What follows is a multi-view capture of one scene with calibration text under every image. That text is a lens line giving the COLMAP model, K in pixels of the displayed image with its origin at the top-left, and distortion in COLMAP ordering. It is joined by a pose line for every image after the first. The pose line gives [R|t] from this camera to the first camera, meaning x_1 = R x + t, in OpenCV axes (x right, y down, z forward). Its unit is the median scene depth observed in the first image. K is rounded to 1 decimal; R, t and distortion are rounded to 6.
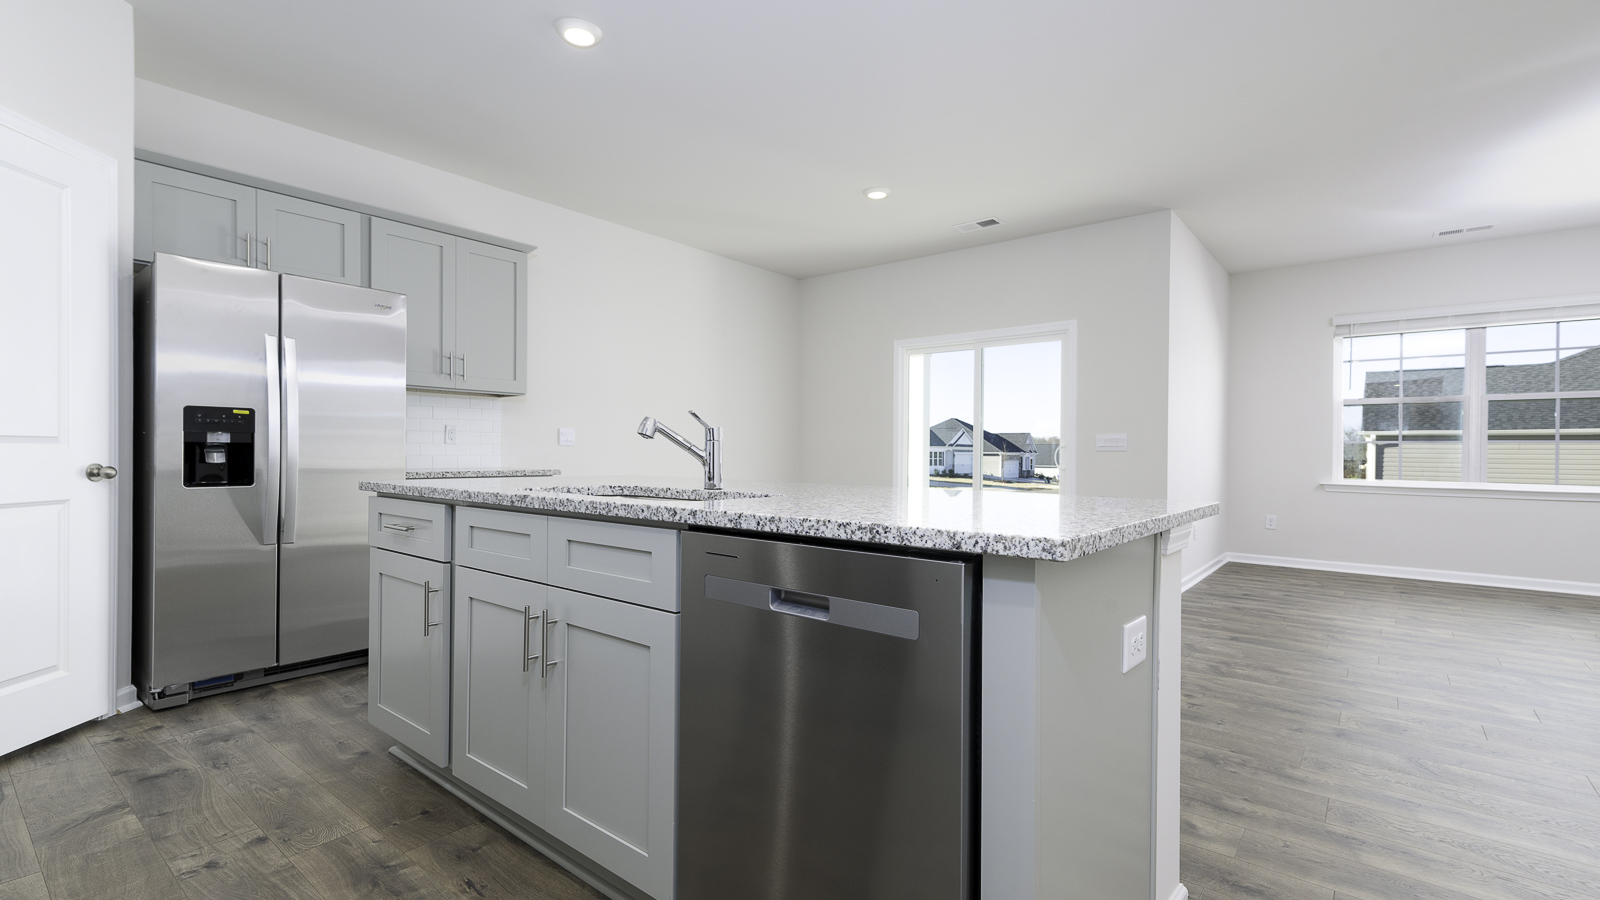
lens RADIAL K [[714.3, 0, 800.0], [0, 714.3, 450.0], [0, 0, 1]] dist [0.024818, 0.000243]
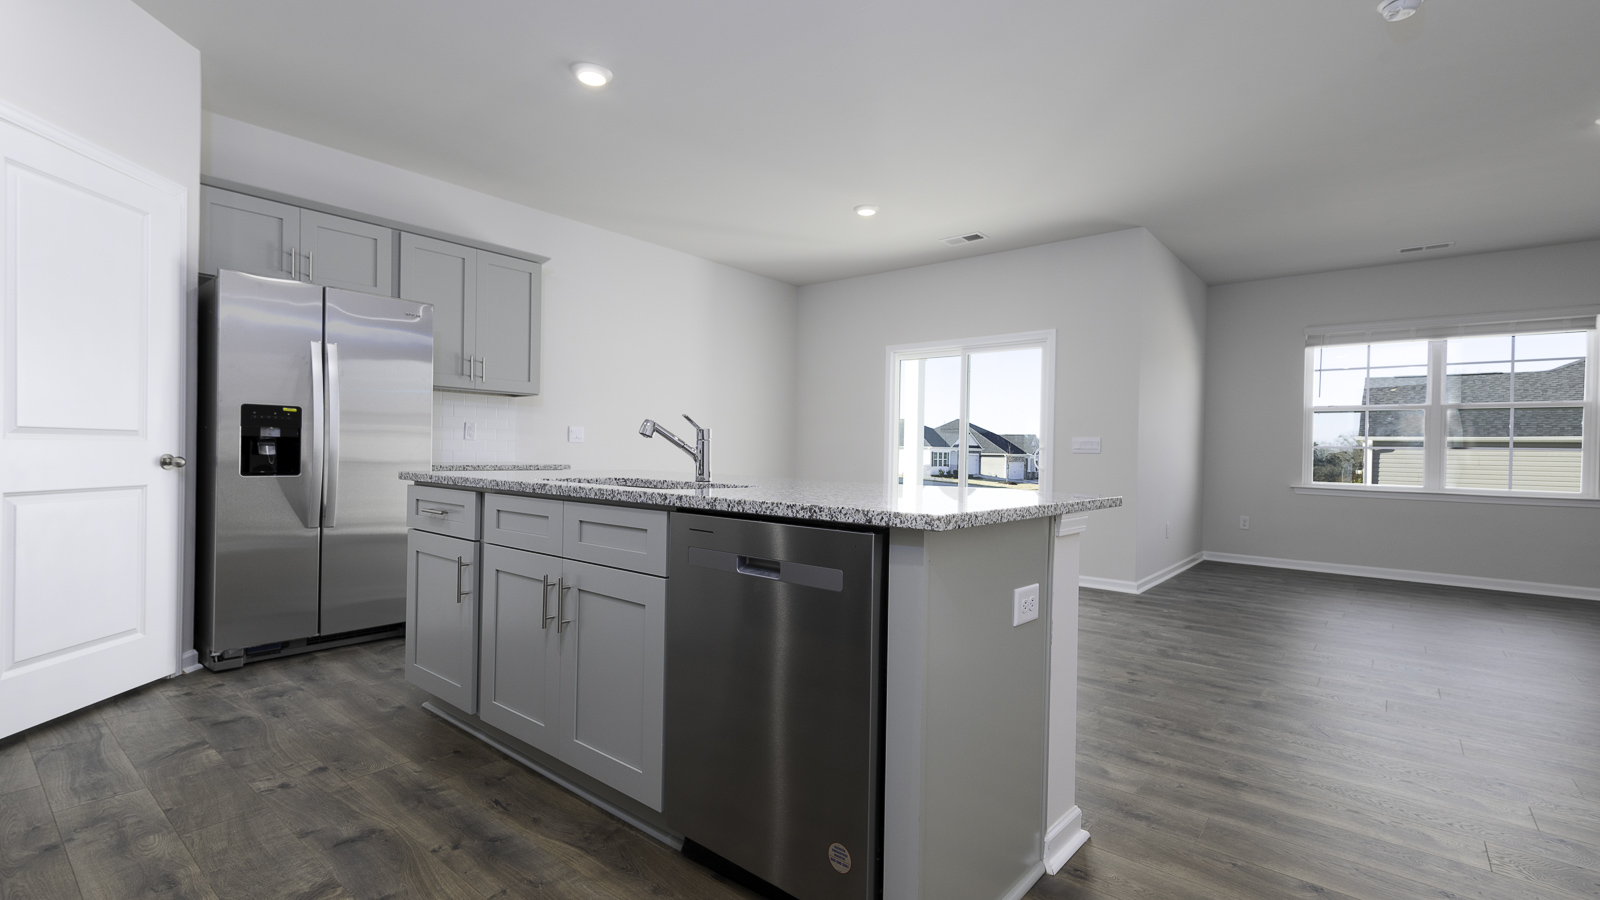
lens RADIAL K [[714.3, 0, 800.0], [0, 714.3, 450.0], [0, 0, 1]] dist [0.024818, 0.000243]
pose [[0.999900, 0.010881, -0.008984, 0.035374], [-0.010869, 0.999940, 0.001421, -0.000291], [0.008999, -0.001323, 0.999959, -0.126309]]
